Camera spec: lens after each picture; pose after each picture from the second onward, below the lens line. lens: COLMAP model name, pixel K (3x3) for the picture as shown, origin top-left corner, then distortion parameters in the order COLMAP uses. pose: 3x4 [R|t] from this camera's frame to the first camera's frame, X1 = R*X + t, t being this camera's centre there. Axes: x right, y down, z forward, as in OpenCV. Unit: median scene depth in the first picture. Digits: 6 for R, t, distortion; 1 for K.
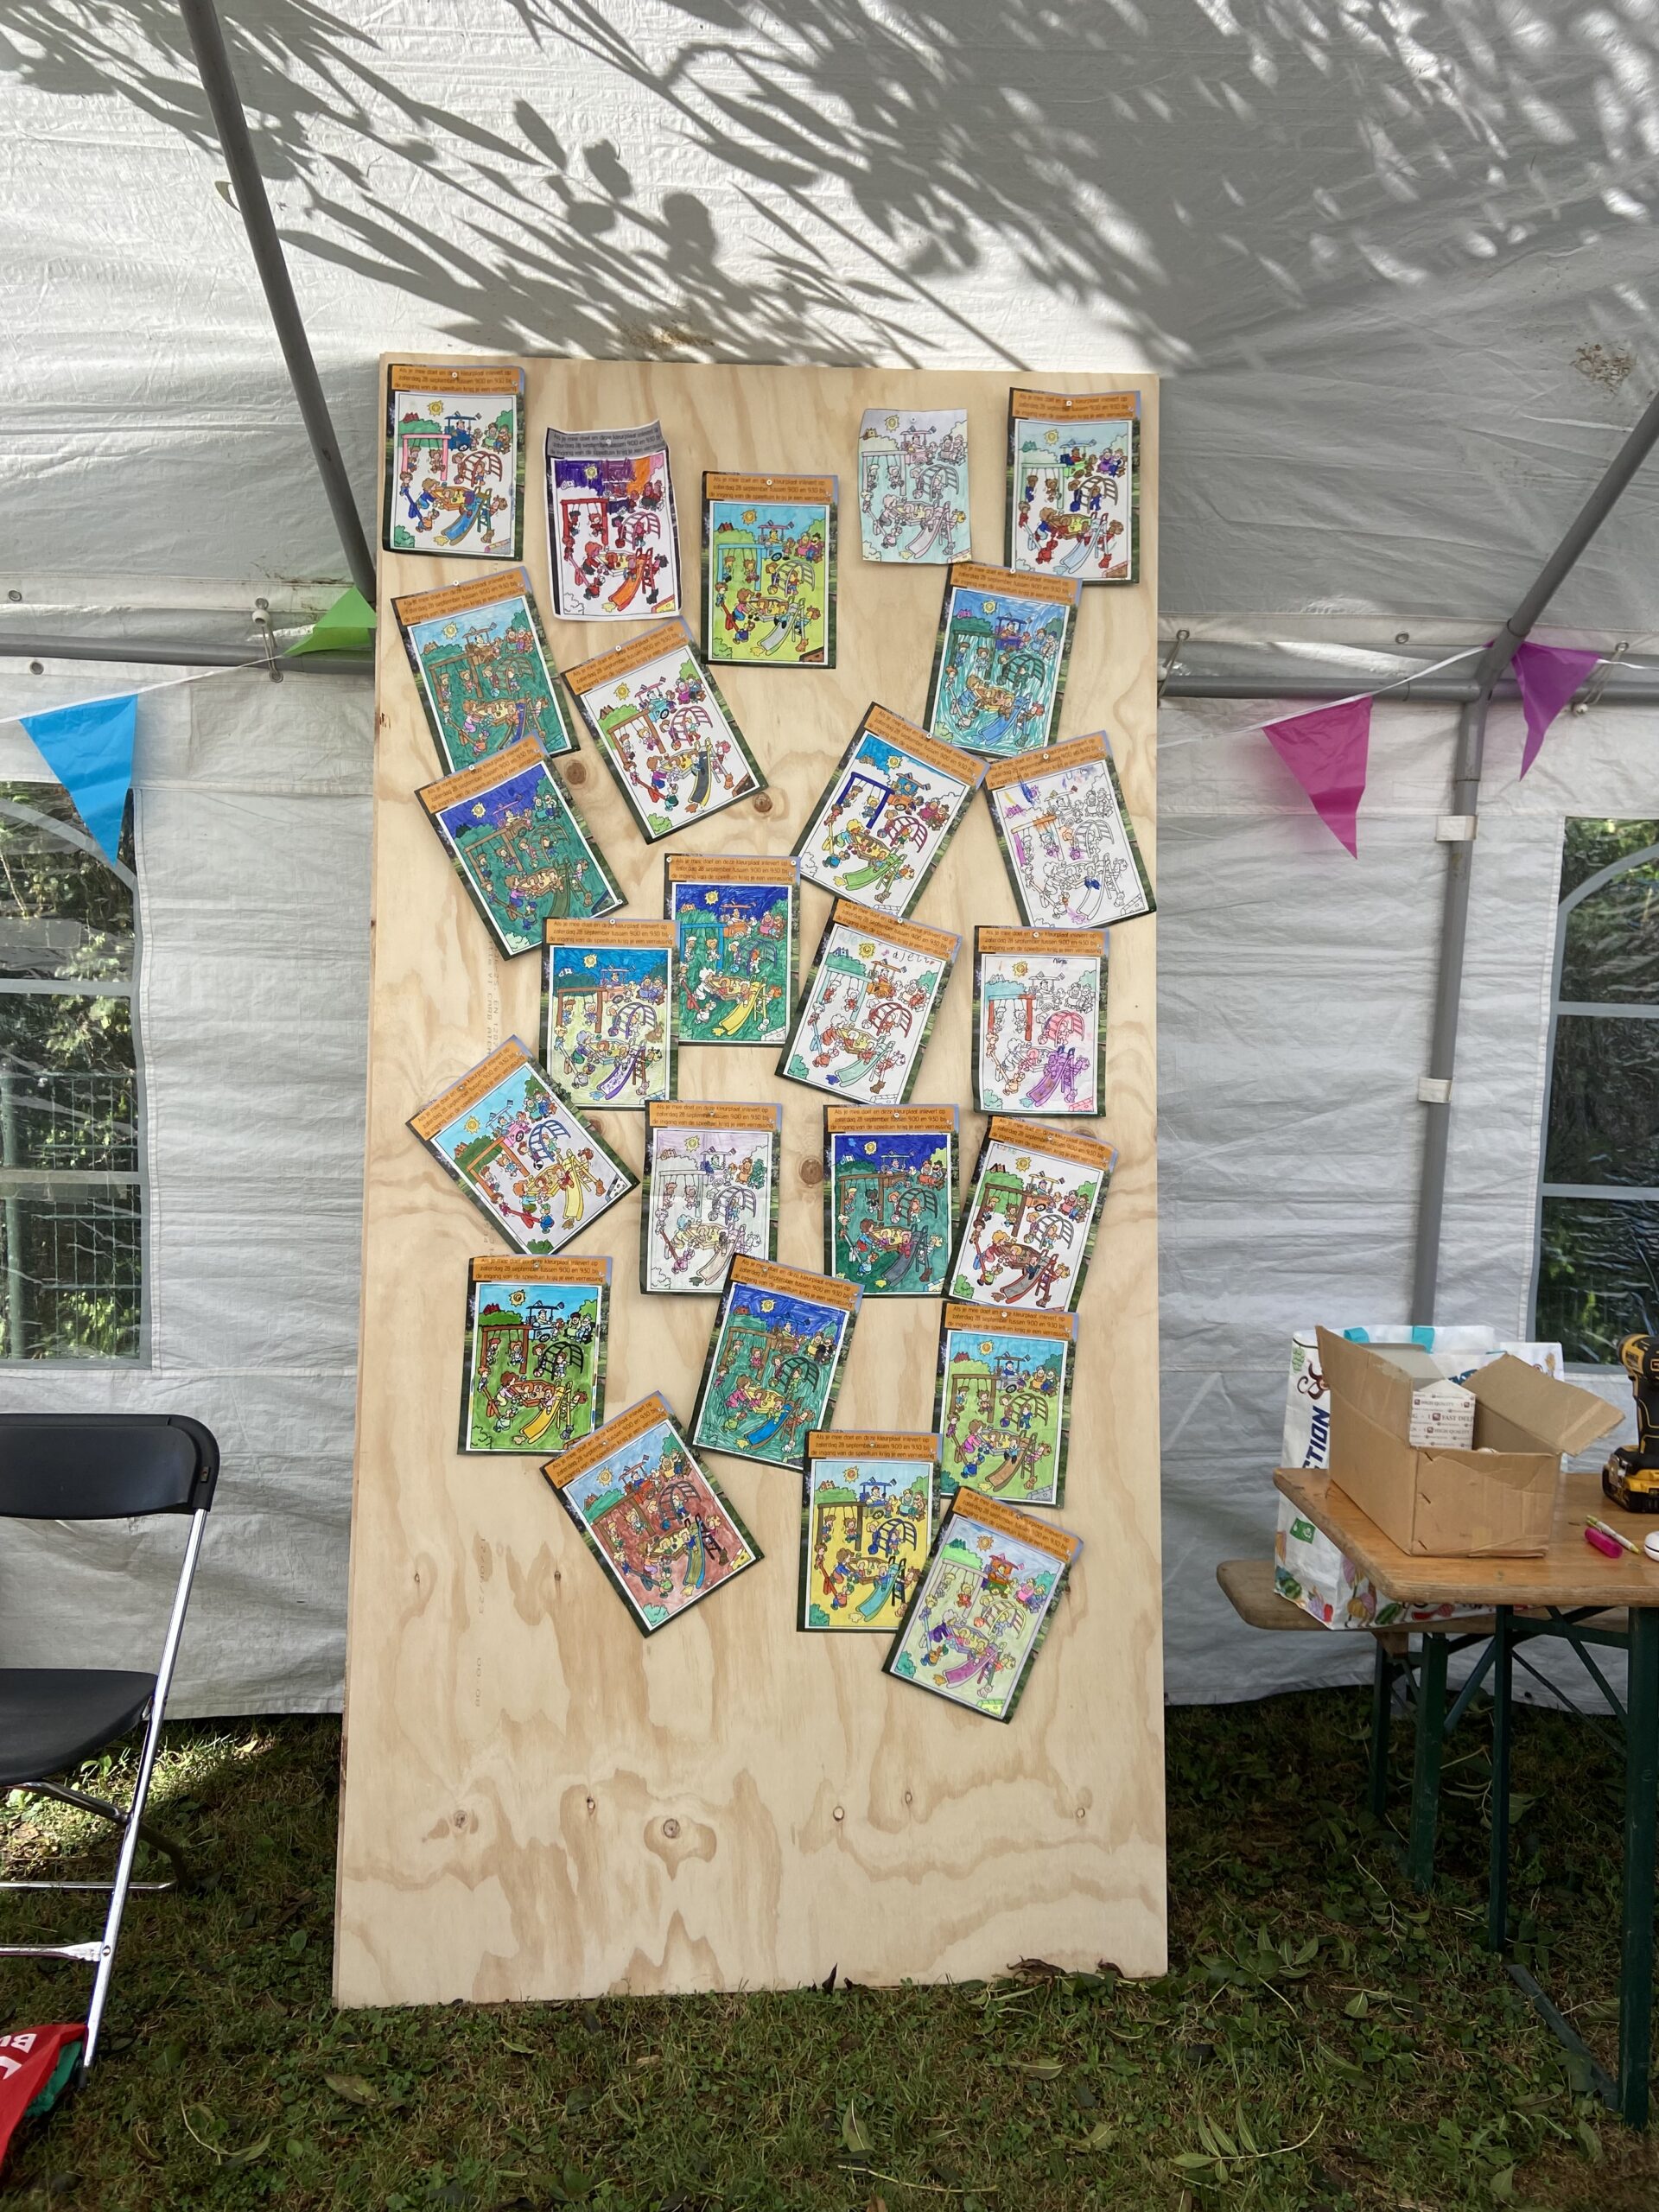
lens RADIAL K [[1684.5, 0, 831.6], [0, 1684.5, 1111.5], [0, 0, 1]] dist [0.071943, -0.098765]
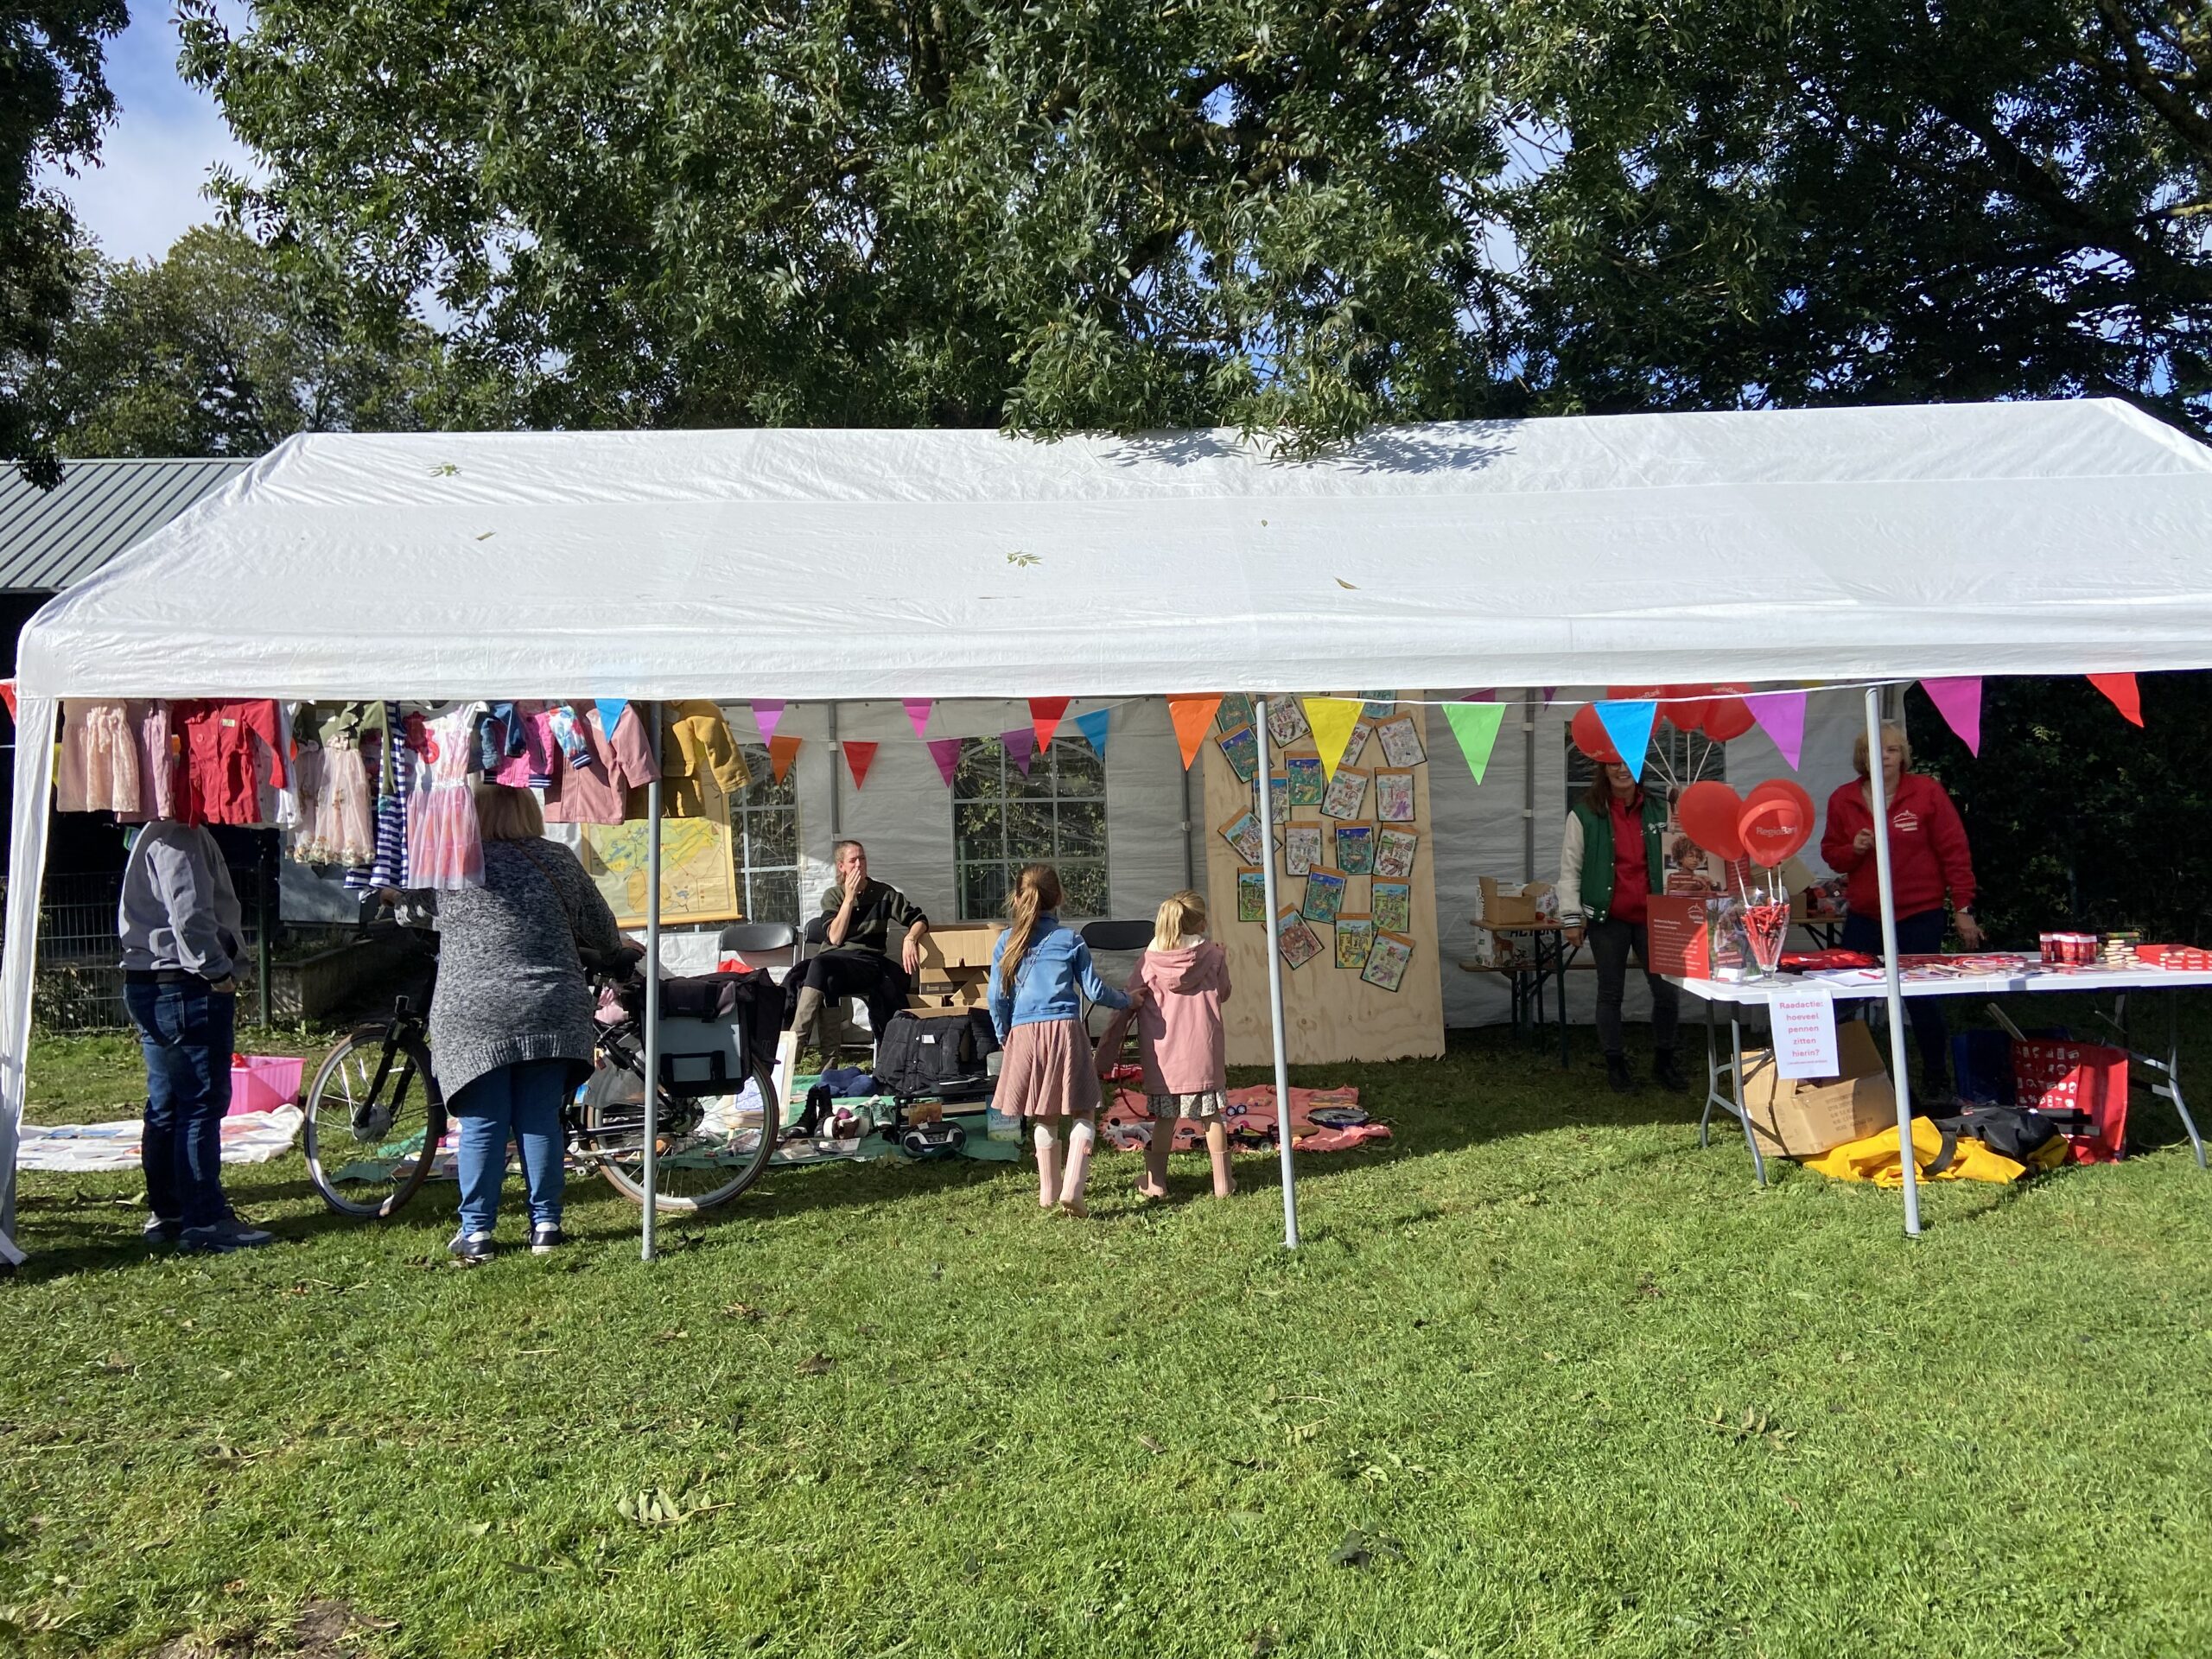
lens RADIAL K [[1684.5, 0, 1099.8], [0, 1684.5, 823.4], [0, 0, 1]] dist [0.071943, -0.098765]
pose [[0.998102, -0.045318, -0.041696, -0.342455], [0.042680, 0.997156, -0.062111, 0.197301], [0.044392, 0.060213, 0.997198, -2.499392]]
